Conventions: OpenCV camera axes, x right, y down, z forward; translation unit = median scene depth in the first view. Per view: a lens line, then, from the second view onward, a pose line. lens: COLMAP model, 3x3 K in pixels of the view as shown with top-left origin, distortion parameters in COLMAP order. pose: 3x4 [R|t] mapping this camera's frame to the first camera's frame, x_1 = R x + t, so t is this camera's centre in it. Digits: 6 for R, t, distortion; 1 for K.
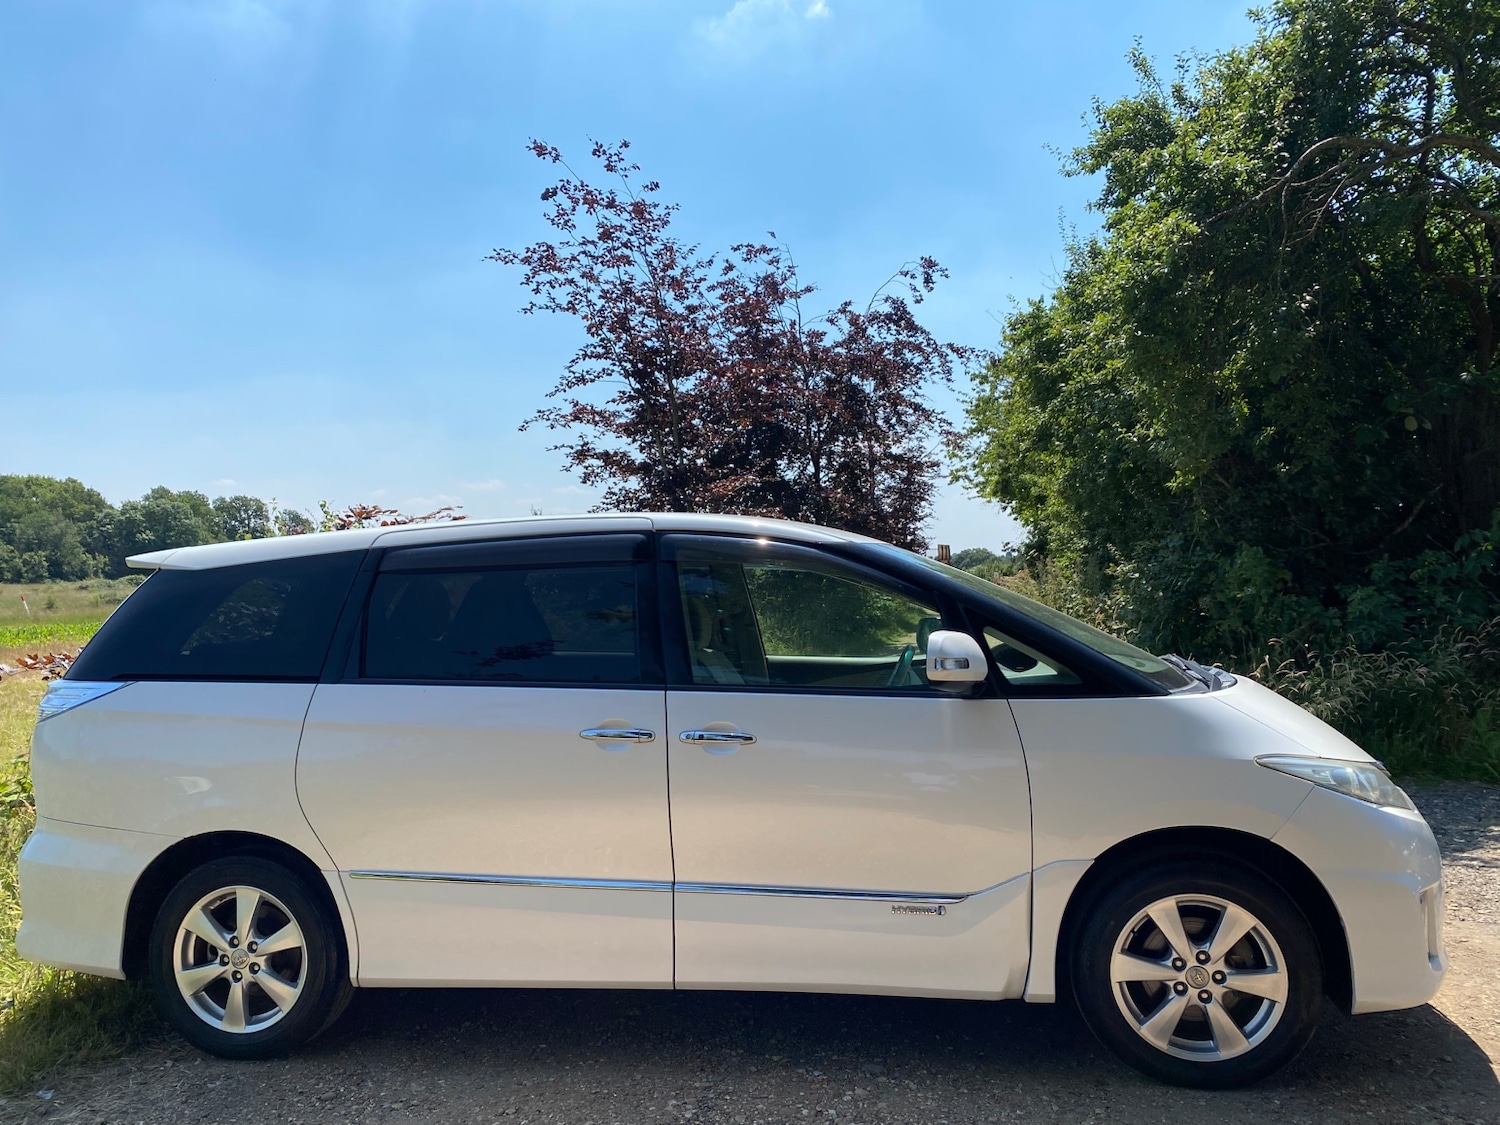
lens RADIAL K [[1151.2, 0, 736.0], [0, 1151.2, 571.4], [0, 0, 1]] dist [0.018291, -0.011522]
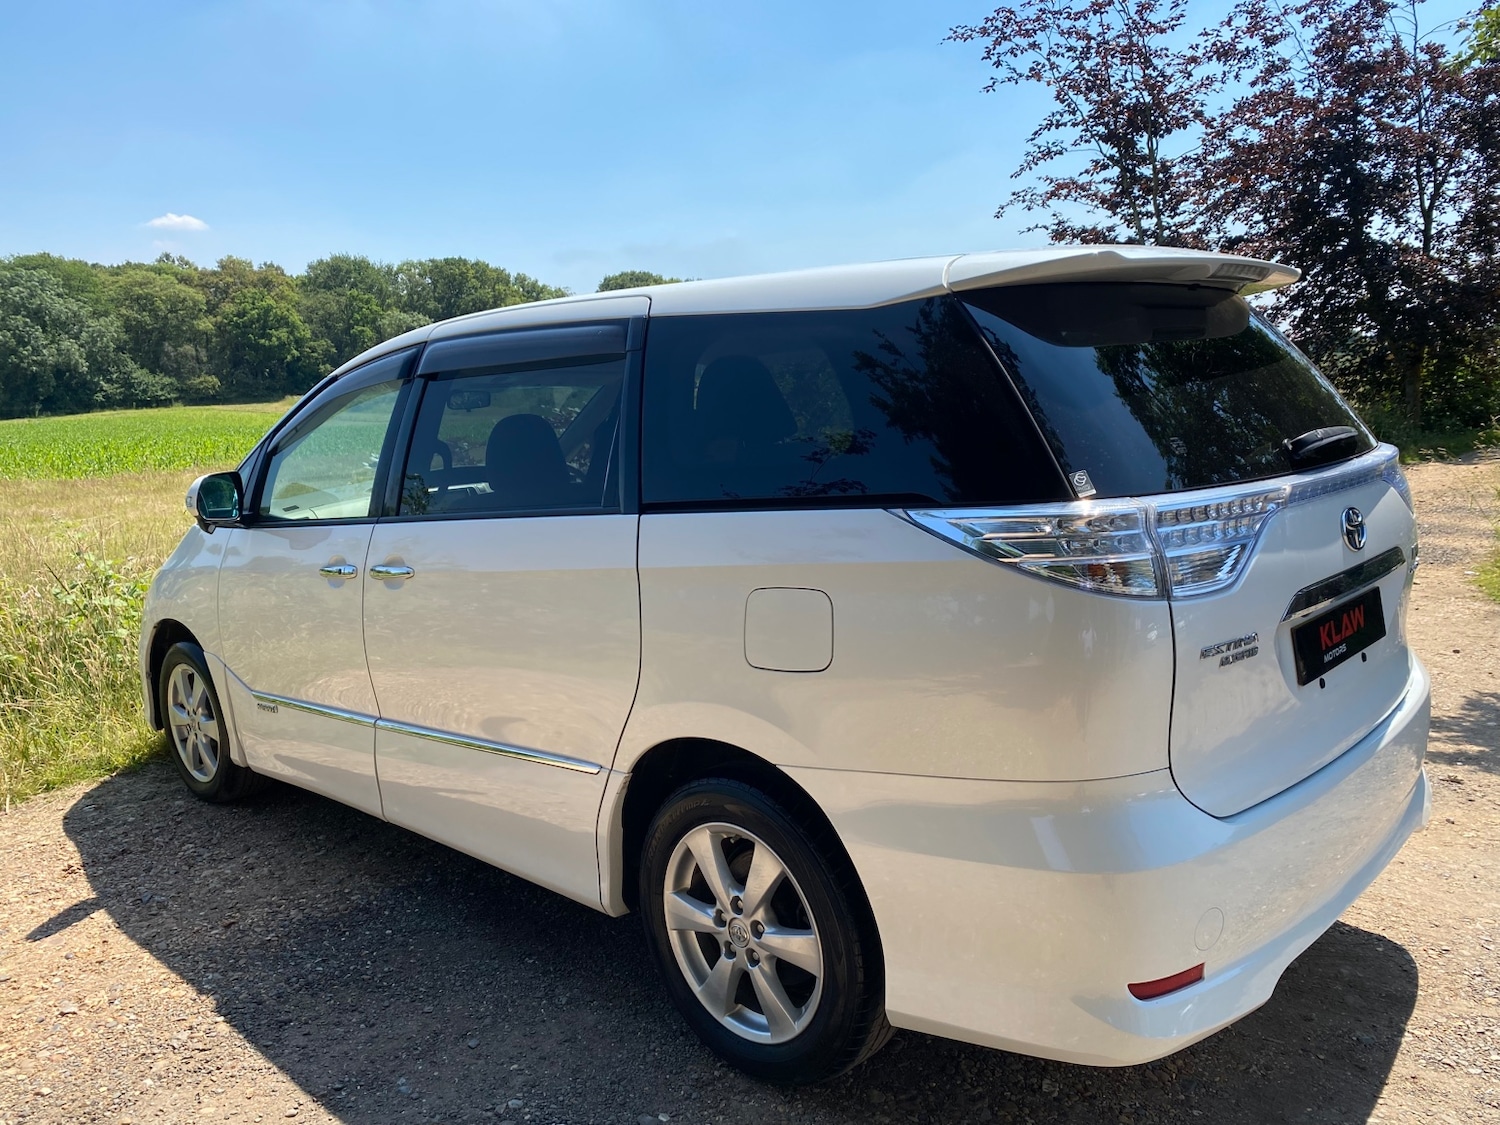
lens RADIAL K [[1151.2, 0, 732.9], [0, 1151.2, 561.8], [0, 0, 1]] dist [0.018291, -0.011522]
pose [[0.848893, 0.071005, -0.523774, 0.164942], [0.022006, 0.985329, 0.169240, -0.003934], [0.528107, -0.155192, 0.834876, 0.032669]]
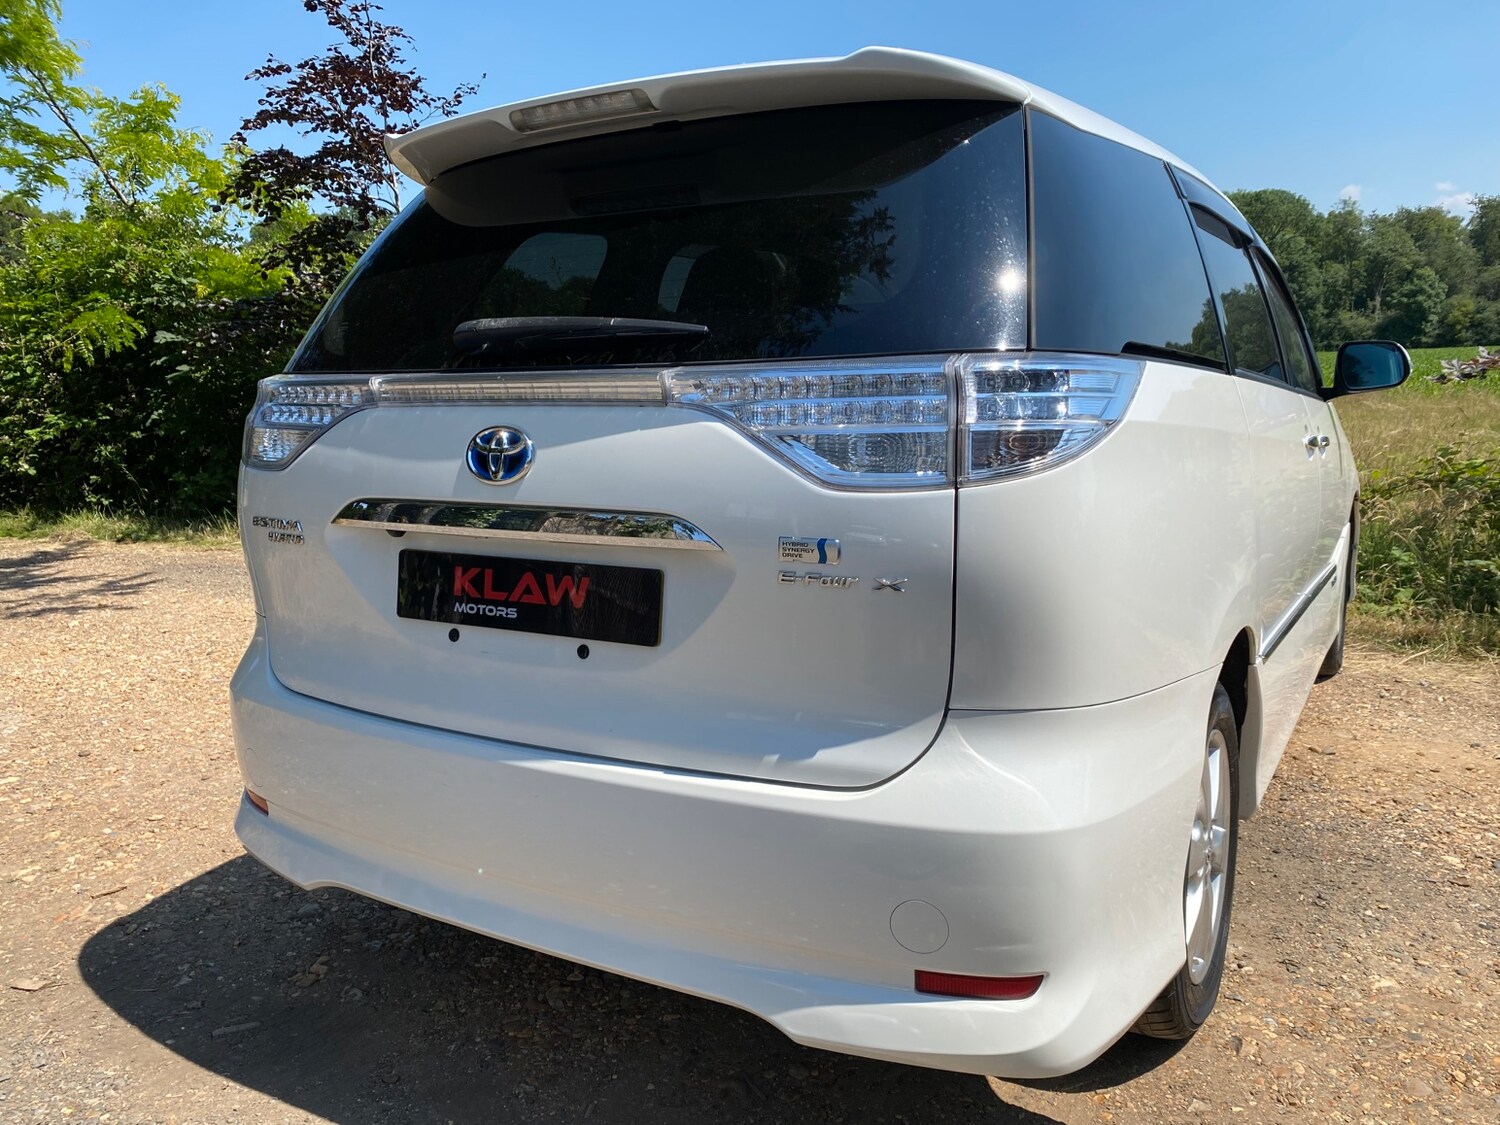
lens RADIAL K [[1151.2, 0, 743.1], [0, 1151.2, 576.9], [0, 0, 1]] dist [0.018291, -0.011522]
pose [[-0.322483, 0.210600, -0.922850, 0.257121], [0.040623, 0.977117, 0.208789, 0.009183], [0.945703, 0.029842, -0.323658, 0.273609]]
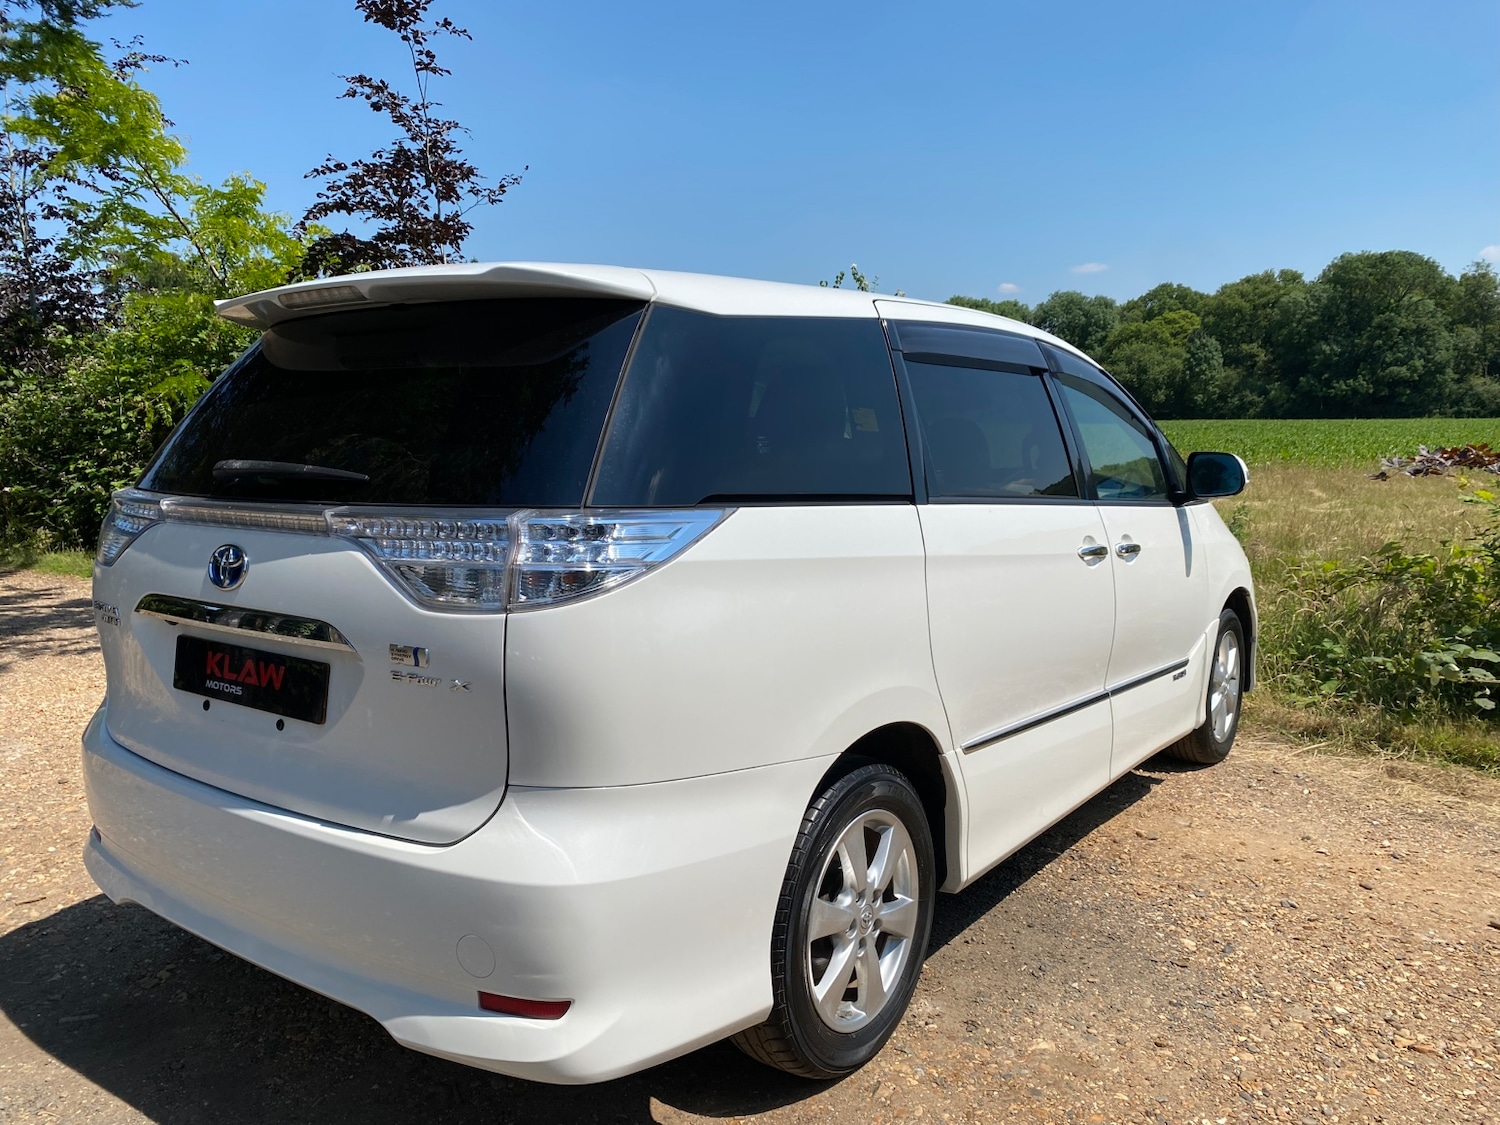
lens RADIAL K [[1151.2, 0, 736.5], [0, 1151.2, 570.2], [0, 0, 1]] dist [0.018291, -0.011522]
pose [[-0.413906, 0.152150, -0.897514, 0.262418], [0.023936, 0.987411, 0.156351, -0.001184], [0.910005, 0.043231, -0.412338, 0.334831]]
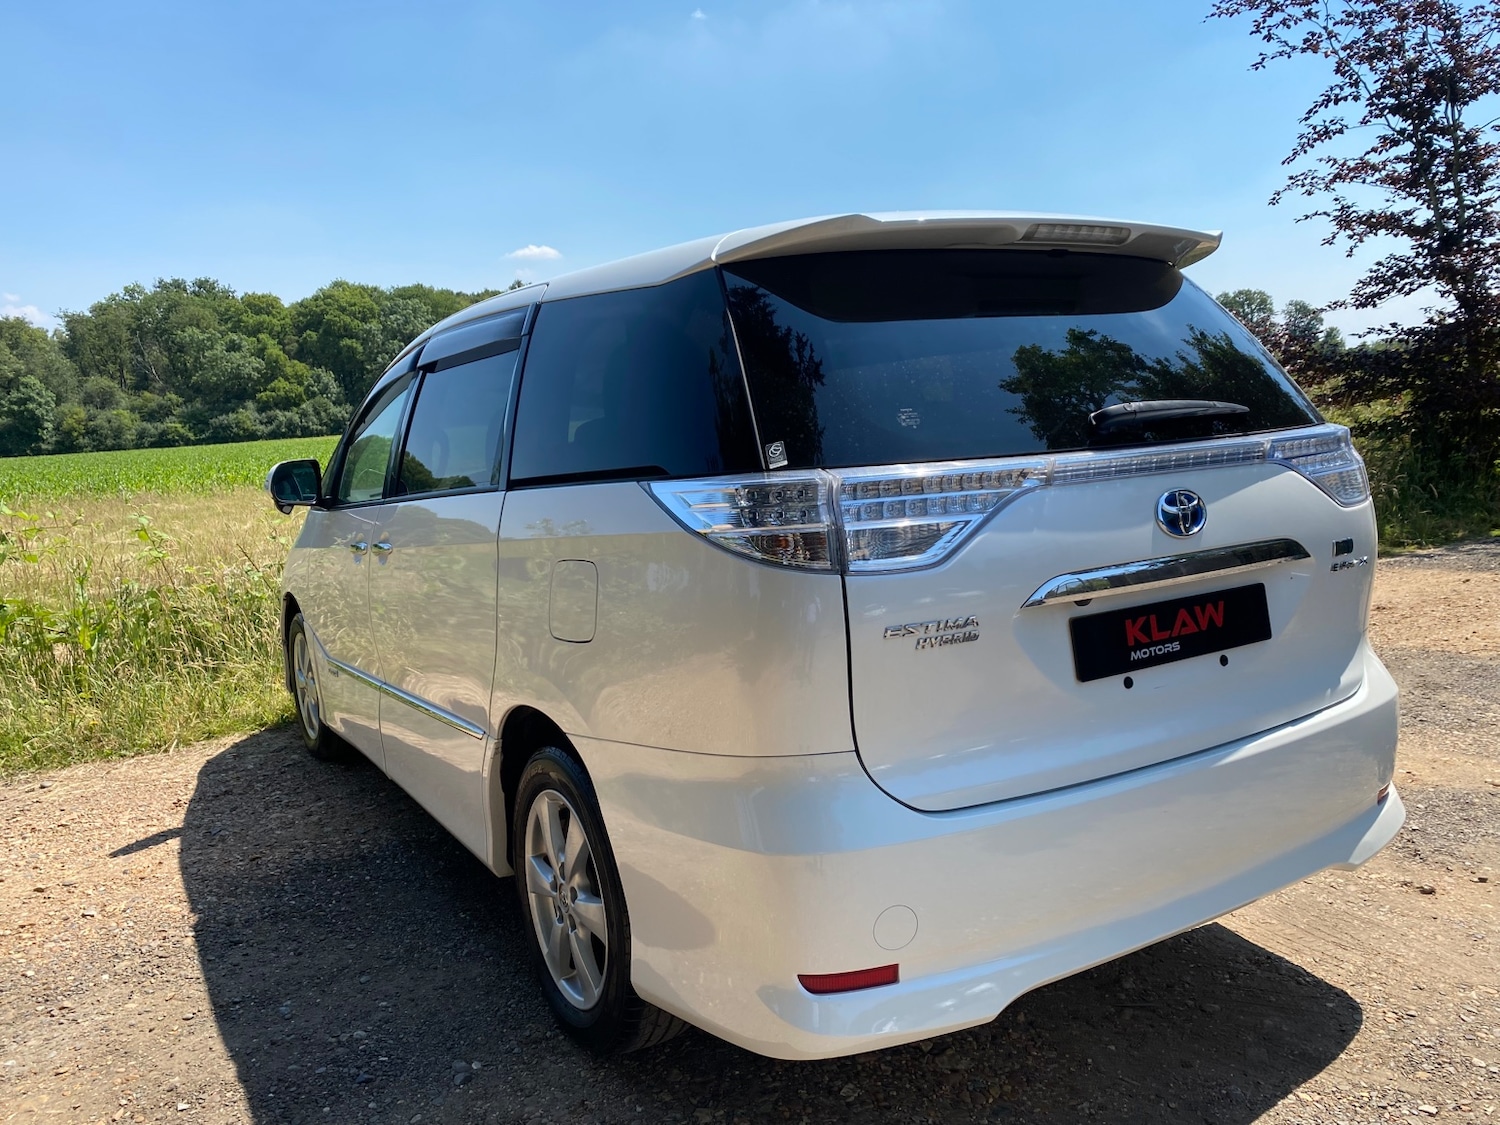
lens RADIAL K [[1151.2, 0, 740.8], [0, 1151.2, 564.8], [0, 0, 1]] dist [0.018291, -0.011522]
pose [[0.682530, 0.089898, -0.725308, 0.220707], [0.033403, 0.987532, 0.153832, 0.003036], [0.730094, -0.129222, 0.671017, 0.075591]]
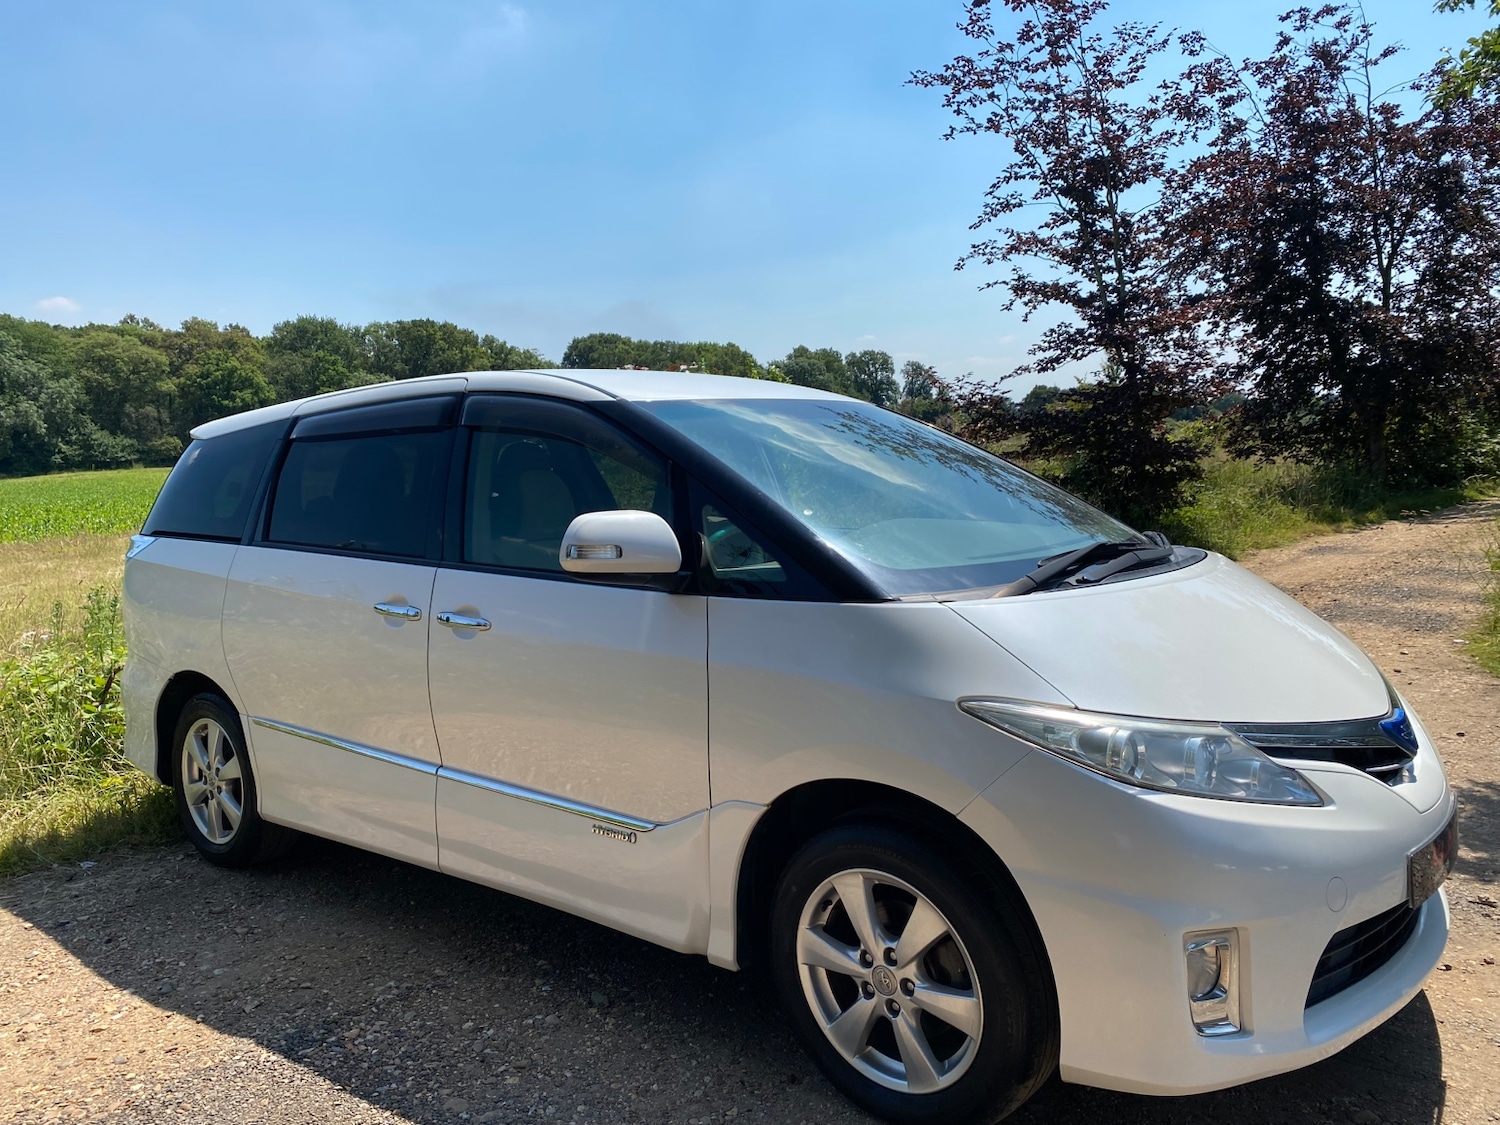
lens RADIAL K [[1151.2, 0, 735.9], [0, 1151.2, 573.4], [0, 0, 1]] dist [0.018291, -0.011522]
pose [[0.863549, 0.044504, -0.502297, 0.153677], [0.023809, 0.991388, 0.128771, -0.001529], [0.503703, -0.123160, 0.855053, 0.078992]]
